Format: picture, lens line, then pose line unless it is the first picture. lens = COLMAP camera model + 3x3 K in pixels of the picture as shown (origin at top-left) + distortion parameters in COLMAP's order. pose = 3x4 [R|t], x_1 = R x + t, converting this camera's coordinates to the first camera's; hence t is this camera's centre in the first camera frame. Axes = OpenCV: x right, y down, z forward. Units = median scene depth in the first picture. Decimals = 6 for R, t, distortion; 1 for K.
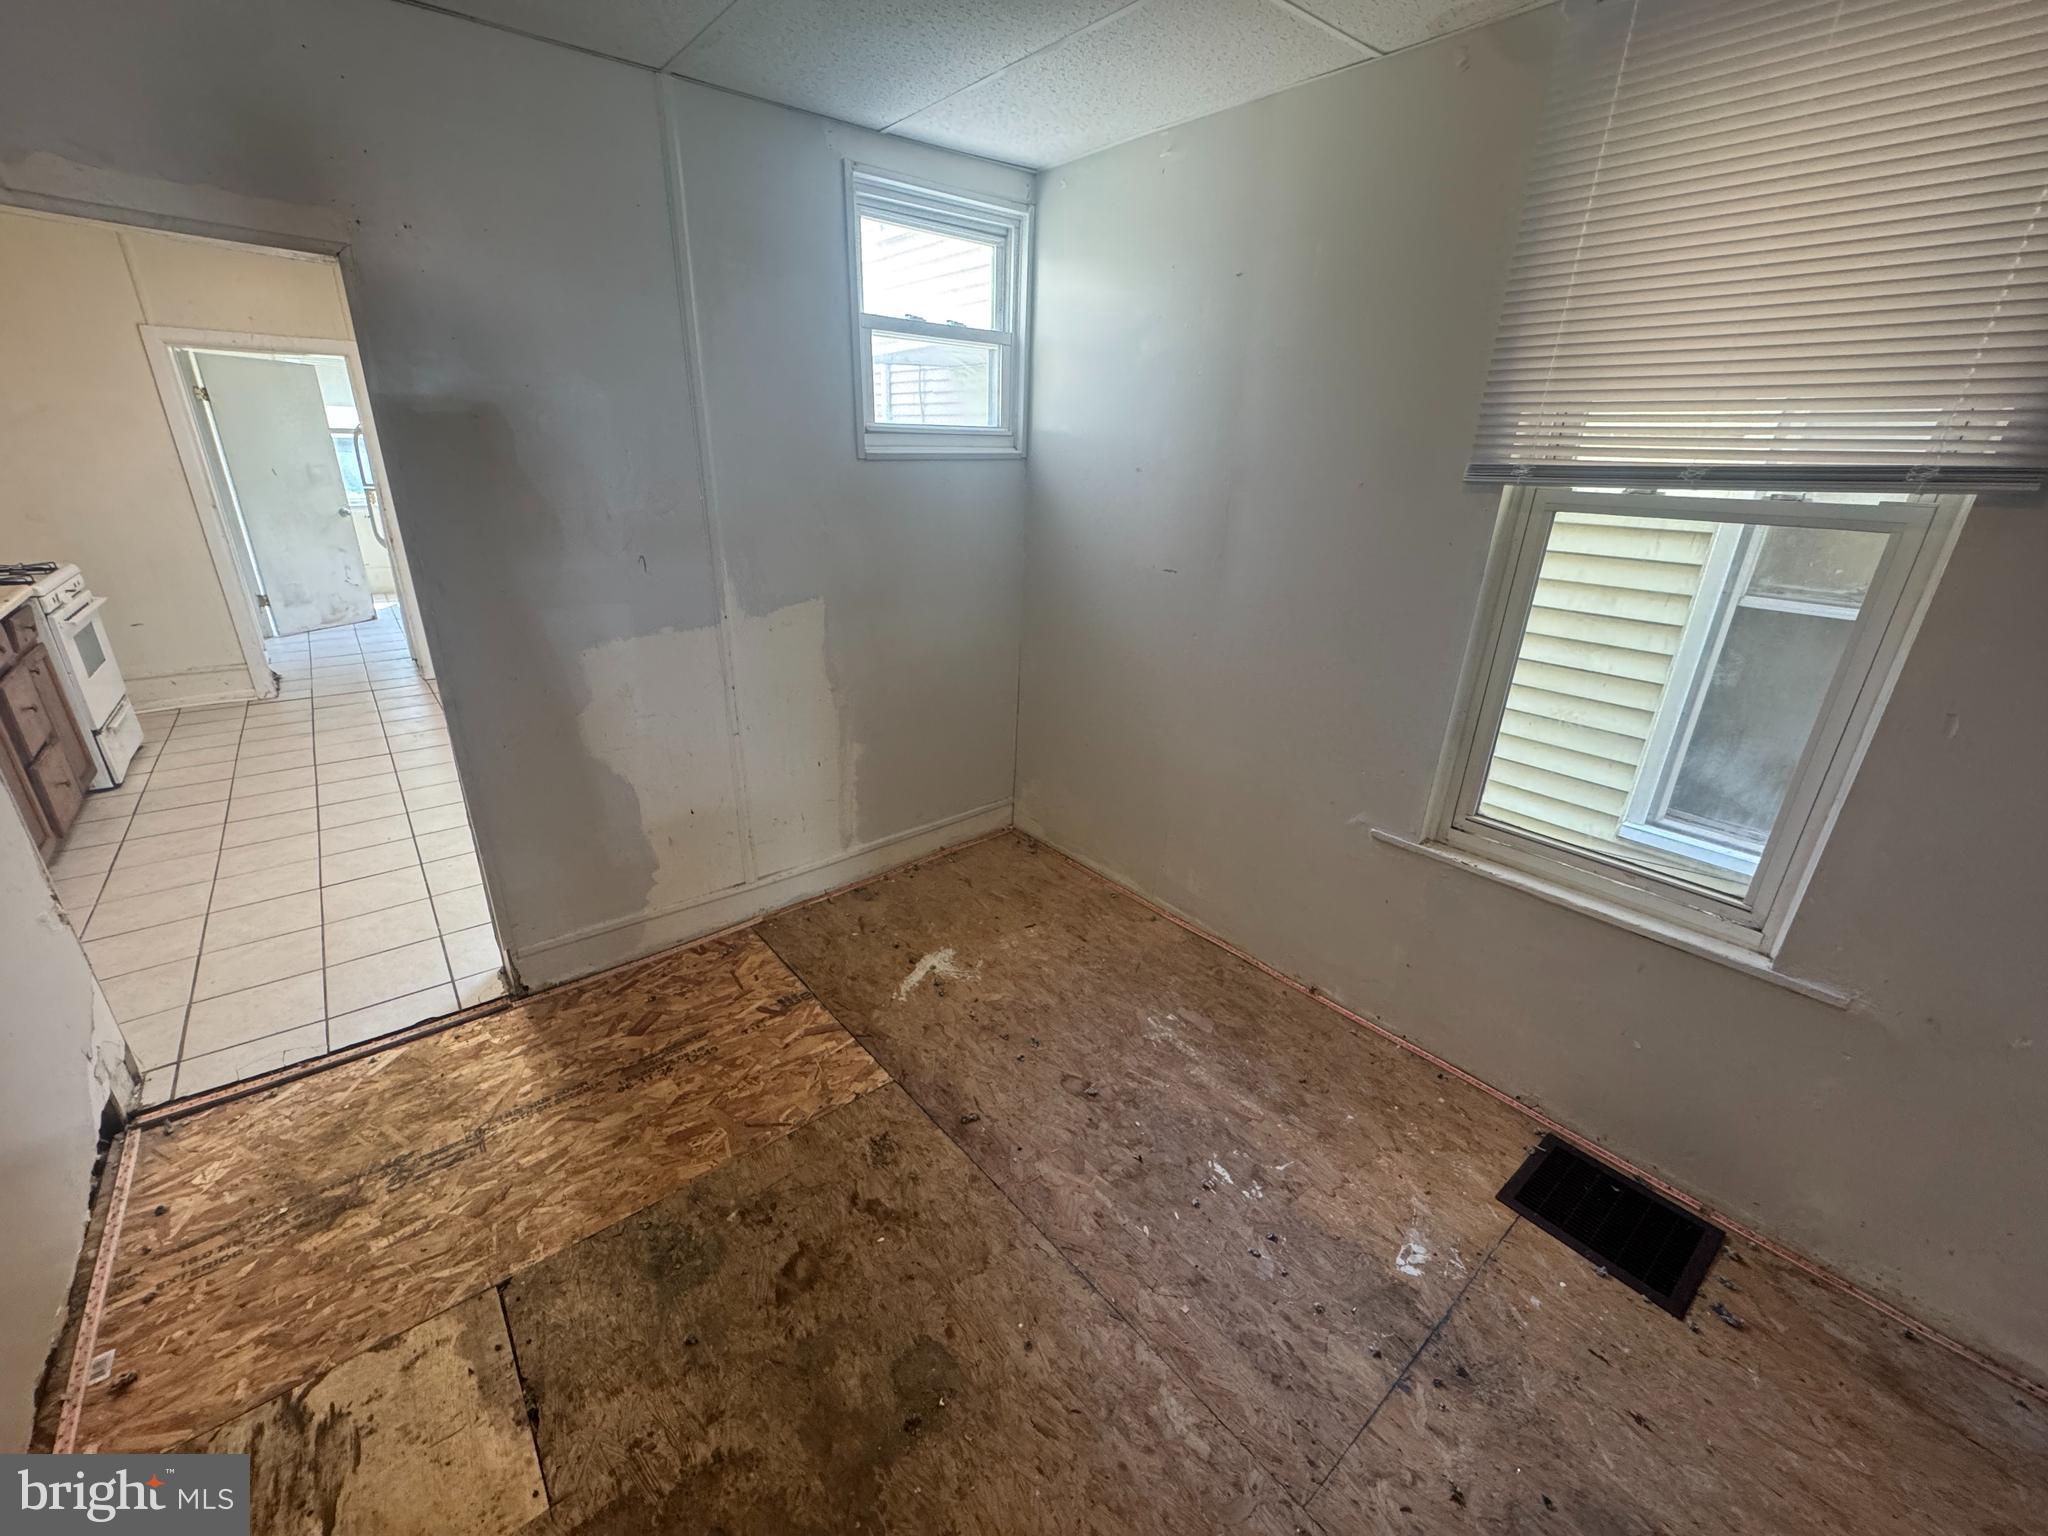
lens RADIAL K [[822.7, 0, 1020.8], [0, 822.7, 769.5], [0, 0, 1]] dist [-0.003470, 0.000512]
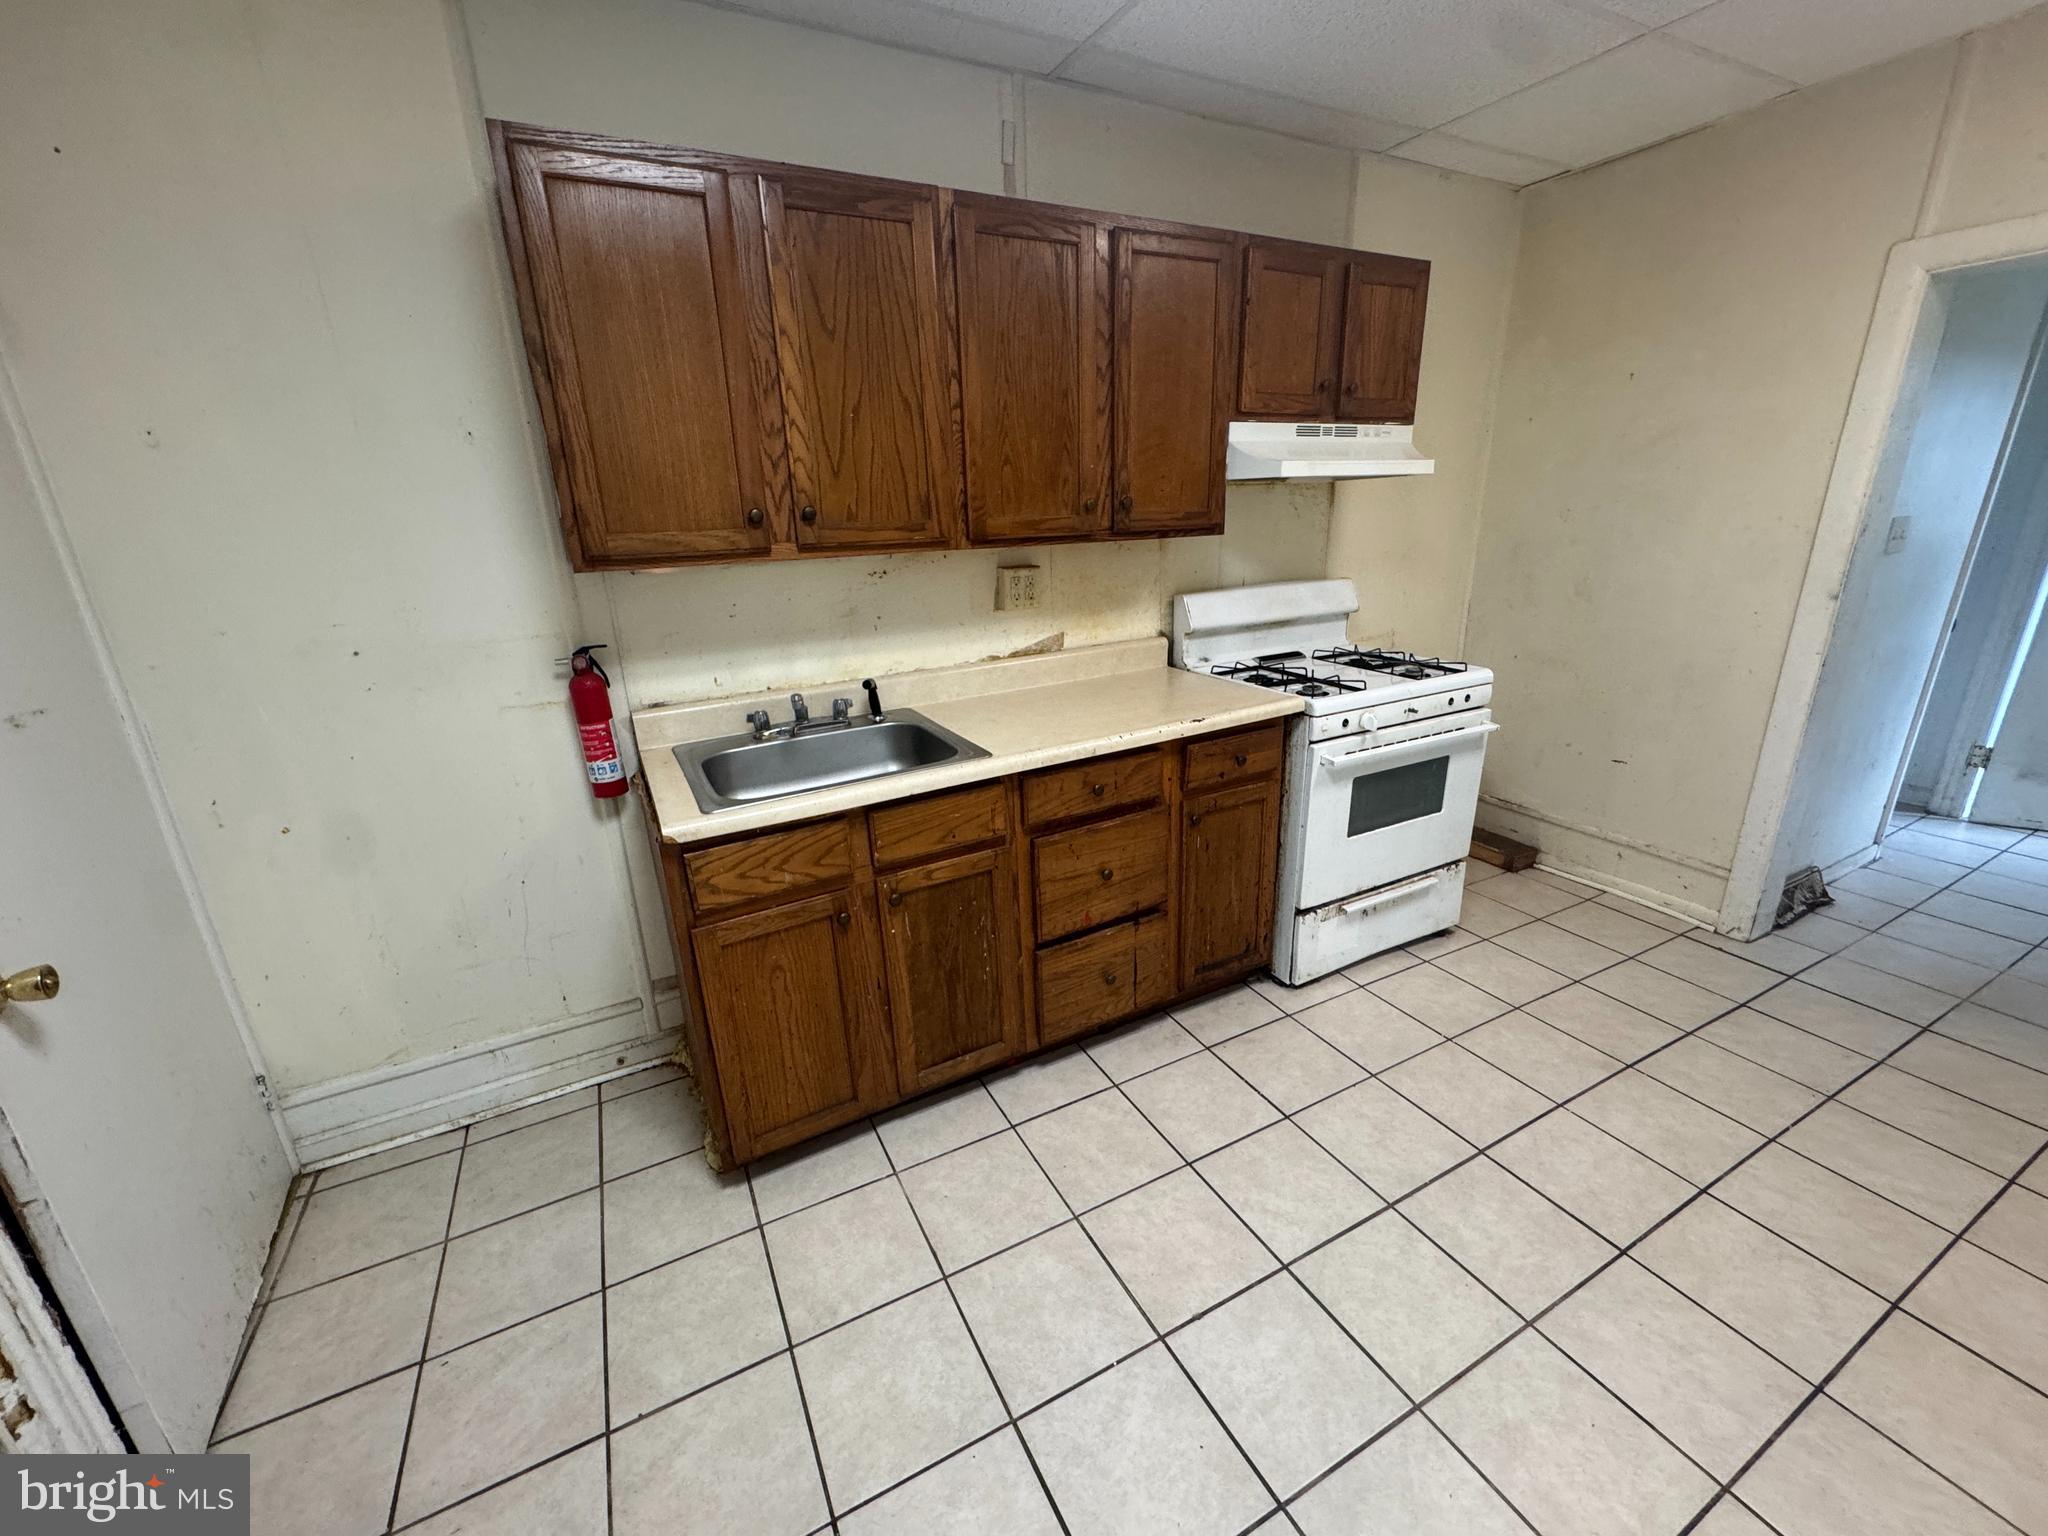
lens RADIAL K [[822.7, 0, 1029.1], [0, 822.7, 764.9], [0, 0, 1]] dist [-0.003470, 0.000512]
pose [[-0.193441, 0.284093, -0.939080, -0.470335], [-0.336454, 0.879909, 0.335498, -0.288169], [0.921618, 0.380856, -0.074627, 0.768435]]
